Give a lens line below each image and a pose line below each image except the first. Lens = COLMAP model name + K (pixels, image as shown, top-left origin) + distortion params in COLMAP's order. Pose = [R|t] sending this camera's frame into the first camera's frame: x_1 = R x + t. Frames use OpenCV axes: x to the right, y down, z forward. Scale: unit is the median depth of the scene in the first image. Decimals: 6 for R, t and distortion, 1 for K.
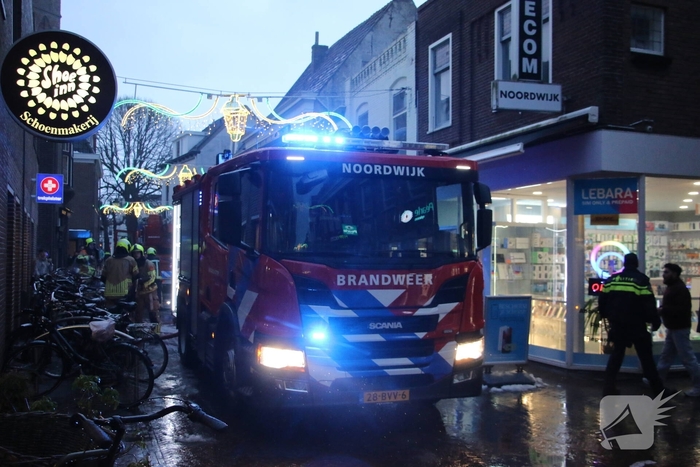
lens RADIAL K [[755.1, 0, 350.0], [0, 755.1, 233.5], [0, 0, 1]] dist [-0.011254, 0.006810]
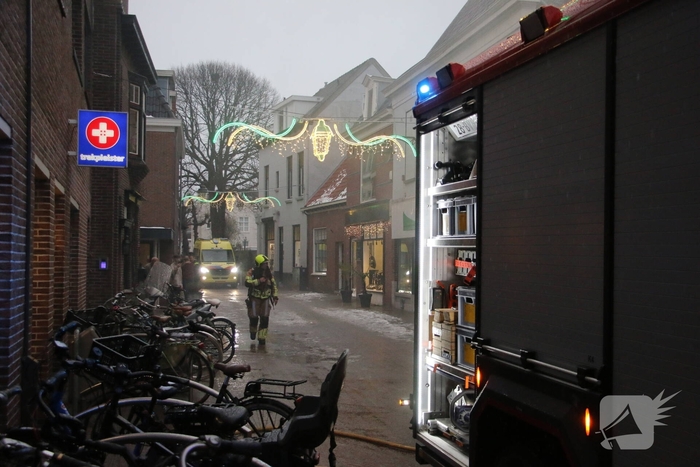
lens RADIAL K [[841.7, 0, 350.0], [0, 841.7, 233.5], [0, 0, 1]] dist [0.009088, 0.012317]
pose [[0.993559, -0.004650, -0.113223, -0.052809], [0.004096, 0.999978, -0.005125, 0.003148], [0.113244, 0.004628, 0.993556, 0.143113]]
